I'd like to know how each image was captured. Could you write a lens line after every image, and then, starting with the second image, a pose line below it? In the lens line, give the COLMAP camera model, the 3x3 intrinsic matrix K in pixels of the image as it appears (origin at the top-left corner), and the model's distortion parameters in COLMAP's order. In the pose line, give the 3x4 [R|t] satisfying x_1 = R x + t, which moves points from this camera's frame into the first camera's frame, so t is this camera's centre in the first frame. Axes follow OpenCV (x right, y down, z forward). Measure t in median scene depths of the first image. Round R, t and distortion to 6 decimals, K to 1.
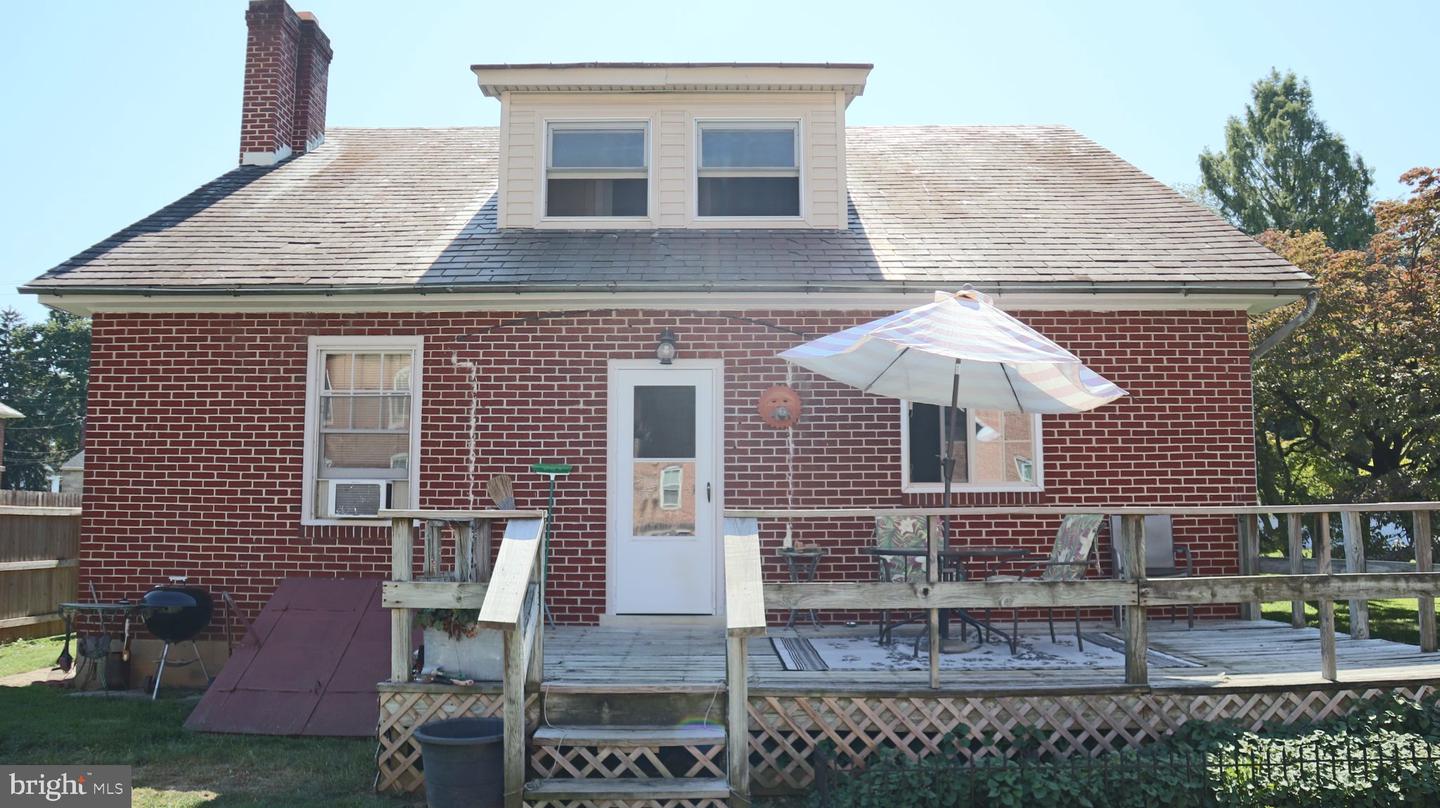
lens RADIAL K [[1118.4, 0, 708.9], [0, 1118.4, 425.6], [0, 0, 1]] dist [-0.122398, 0.080304]
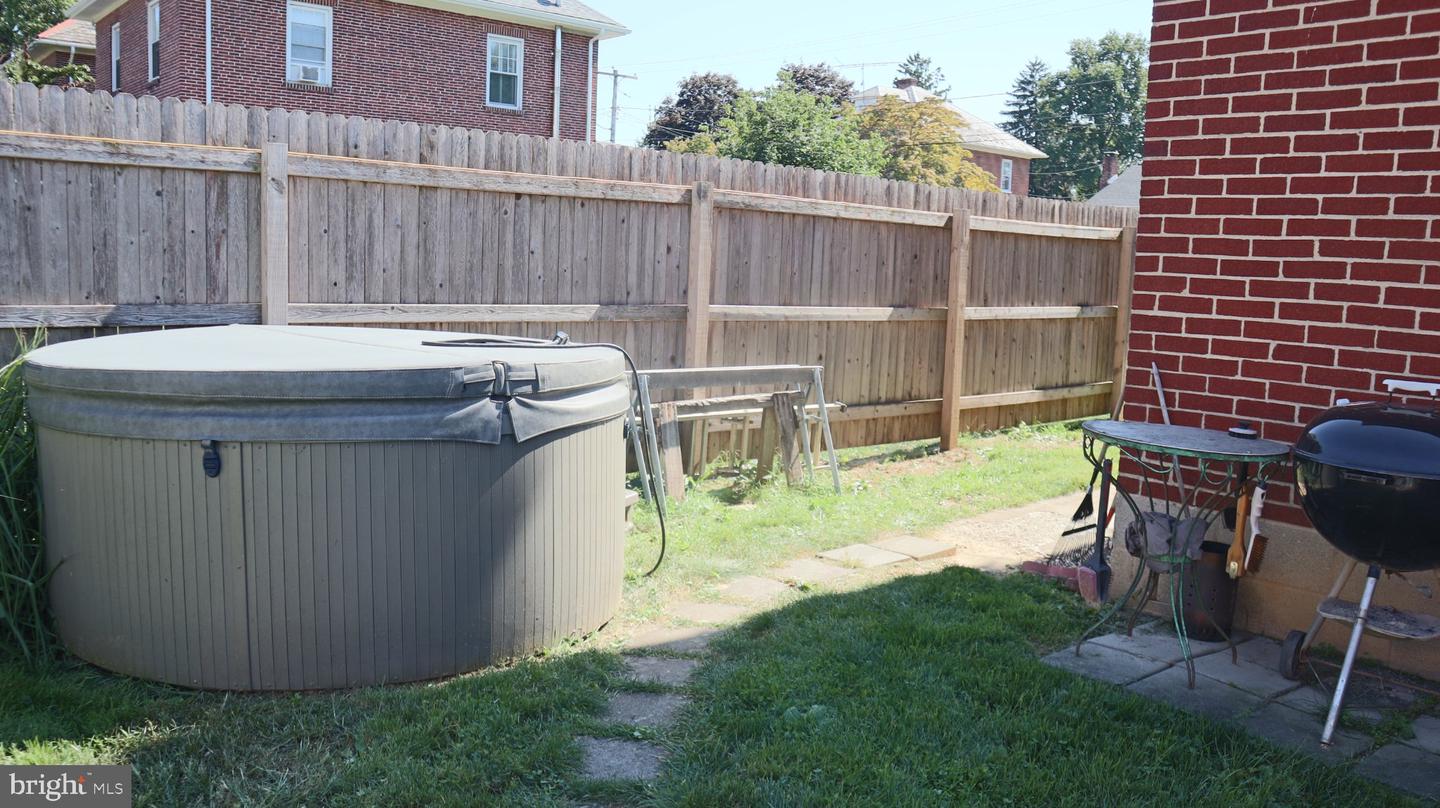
lens RADIAL K [[1118.4, 0, 711.5], [0, 1118.4, 403.5], [0, 0, 1]] dist [-0.122398, 0.080304]
pose [[0.653226, 0.119843, -0.747619, -0.357352], [0.037147, 0.981133, 0.189732, 0.069834], [0.756251, -0.151710, 0.636449, 0.586100]]
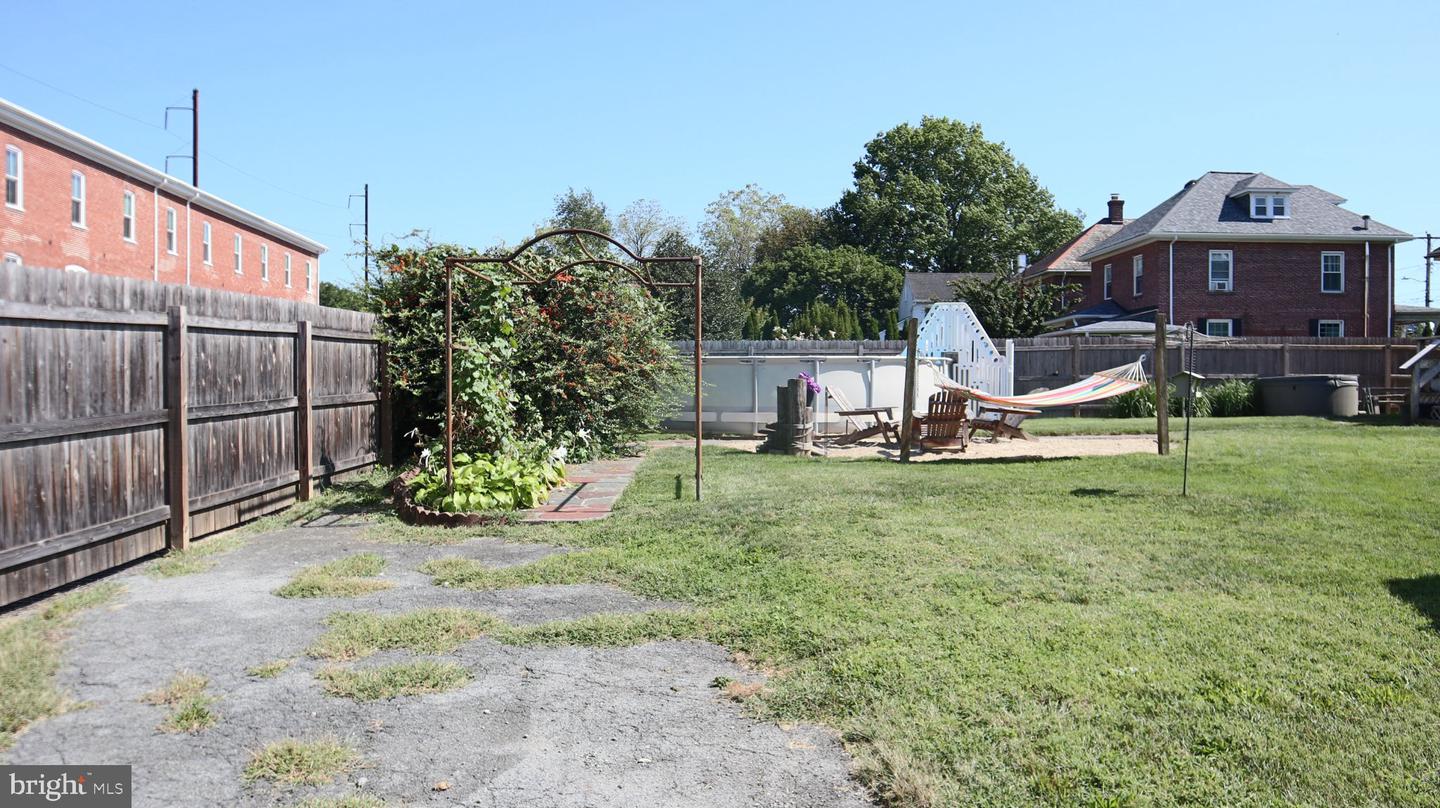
lens RADIAL K [[1118.4, 0, 714.3], [0, 1118.4, 419.8], [0, 0, 1]] dist [-0.122398, 0.080304]
pose [[0.009573, 0.020443, -0.999745, 1.737170], [0.099817, 0.994778, 0.021298, 0.029446], [0.994960, -0.099996, 0.007483, -0.642255]]
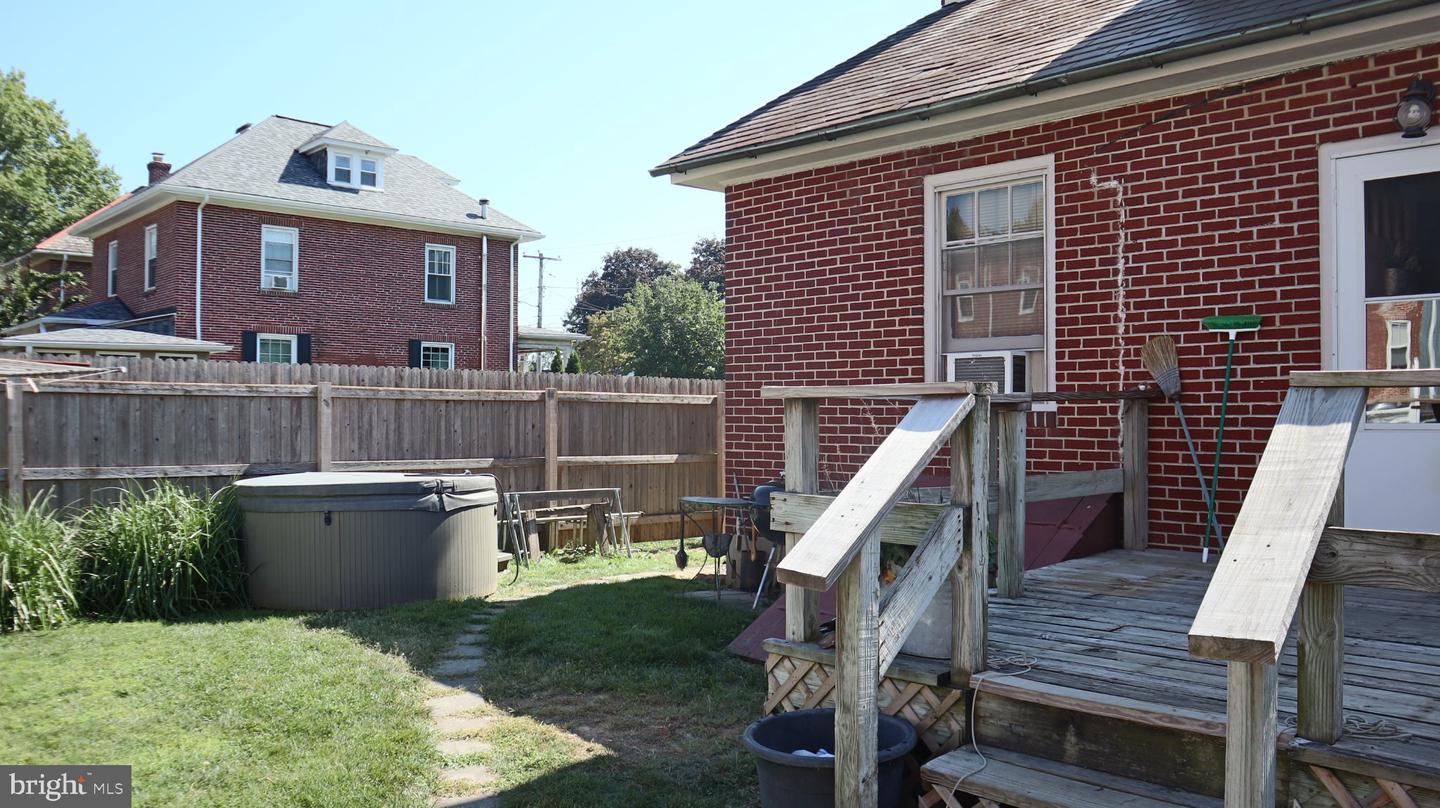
lens RADIAL K [[1118.4, 0, 709.6], [0, 1118.4, 410.7], [0, 0, 1]] dist [-0.122398, 0.080304]
pose [[0.692334, -0.005216, -0.721558, 0.111848], [0.069543, 0.995801, 0.059528, 0.029964], [0.718218, -0.091393, 0.689790, 0.317459]]
